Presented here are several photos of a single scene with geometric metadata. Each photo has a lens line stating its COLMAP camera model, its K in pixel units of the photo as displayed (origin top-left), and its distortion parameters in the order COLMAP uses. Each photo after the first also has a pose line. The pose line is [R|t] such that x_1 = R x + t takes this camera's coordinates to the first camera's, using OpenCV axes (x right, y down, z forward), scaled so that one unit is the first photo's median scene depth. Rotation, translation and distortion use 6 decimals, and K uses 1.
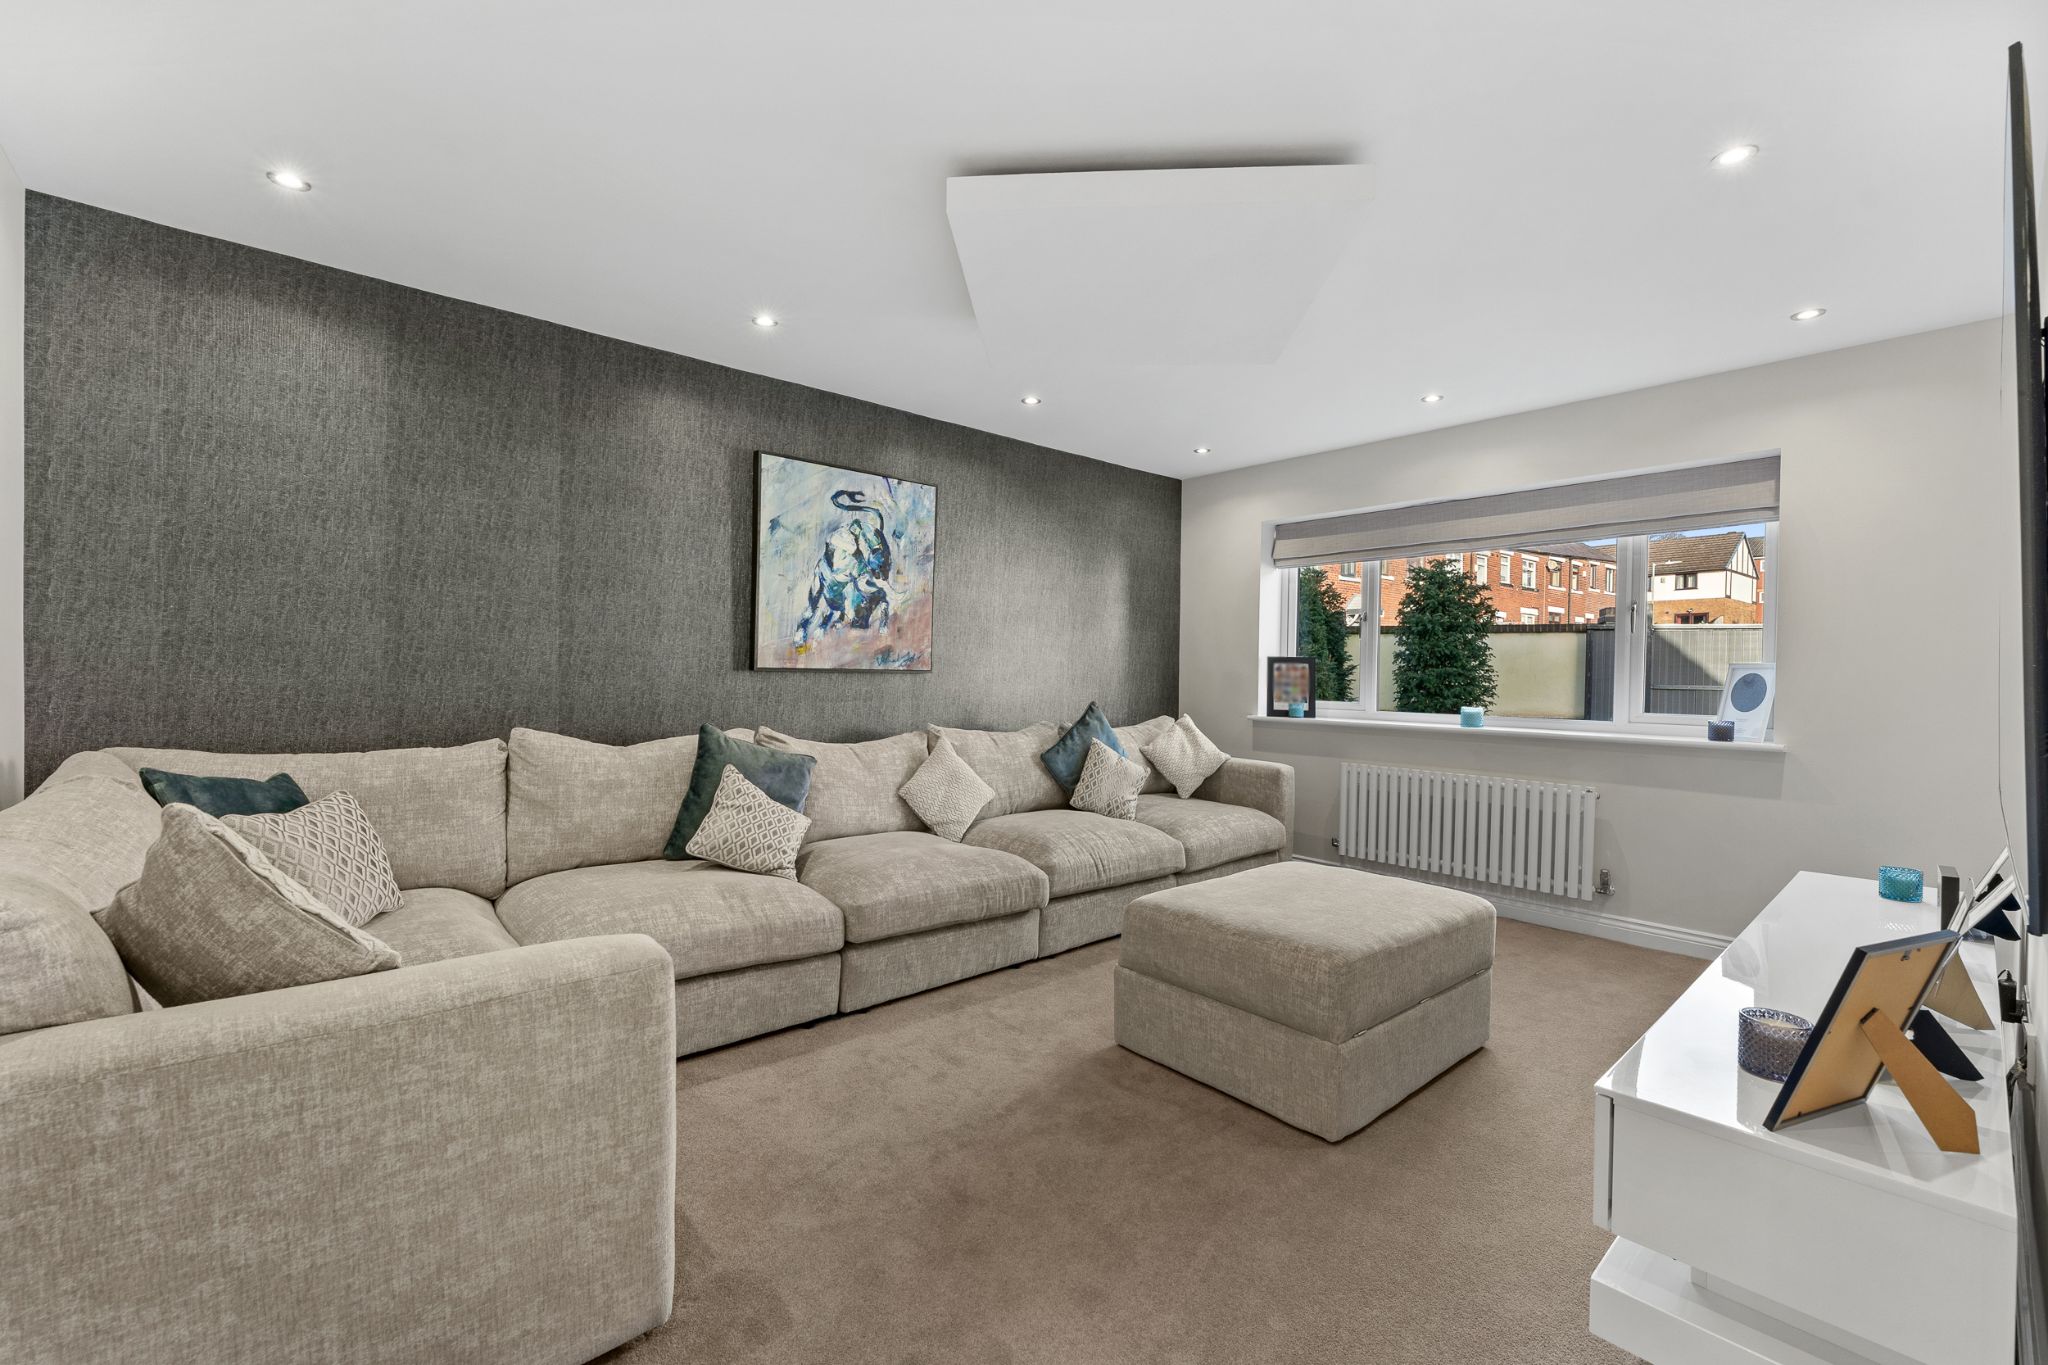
lens RADIAL K [[854.9, 0, 1023.2], [0, 854.9, 683.5], [0, 0, 1]] dist [0.004816, 0.000603]
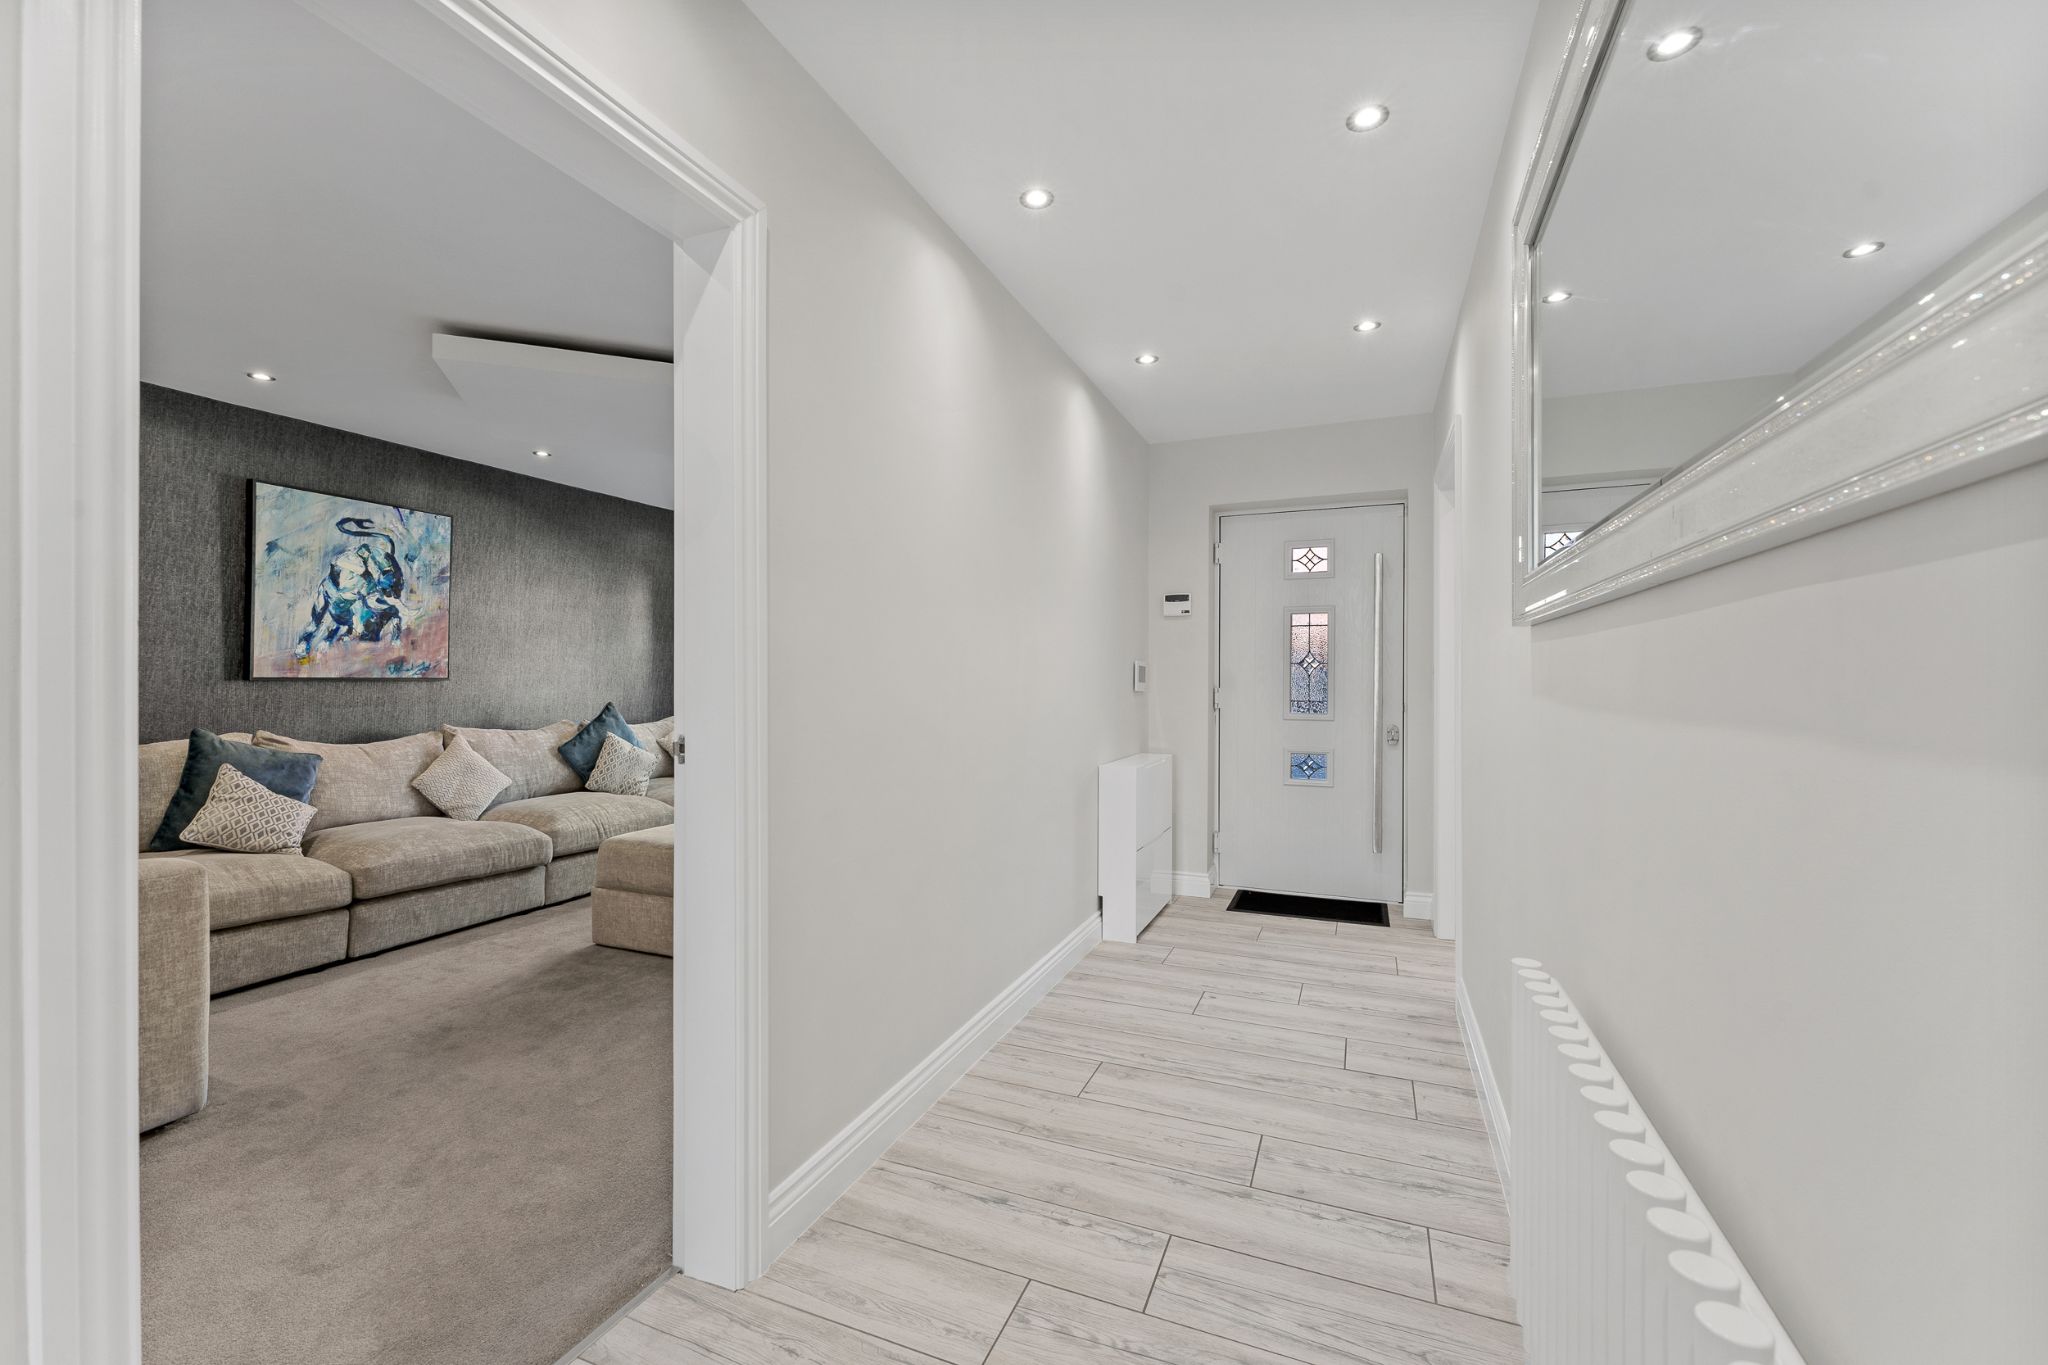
lens RADIAL K [[854.9, 0, 1013.7], [0, 854.9, 679.6], [0, 0, 1]] dist [0.004816, 0.000603]
pose [[0.903883, -0.012318, 0.427601, 0.098728], [0.015875, 0.999863, -0.004755, 0.004852], [-0.427484, 0.011087, 0.903955, -0.409433]]
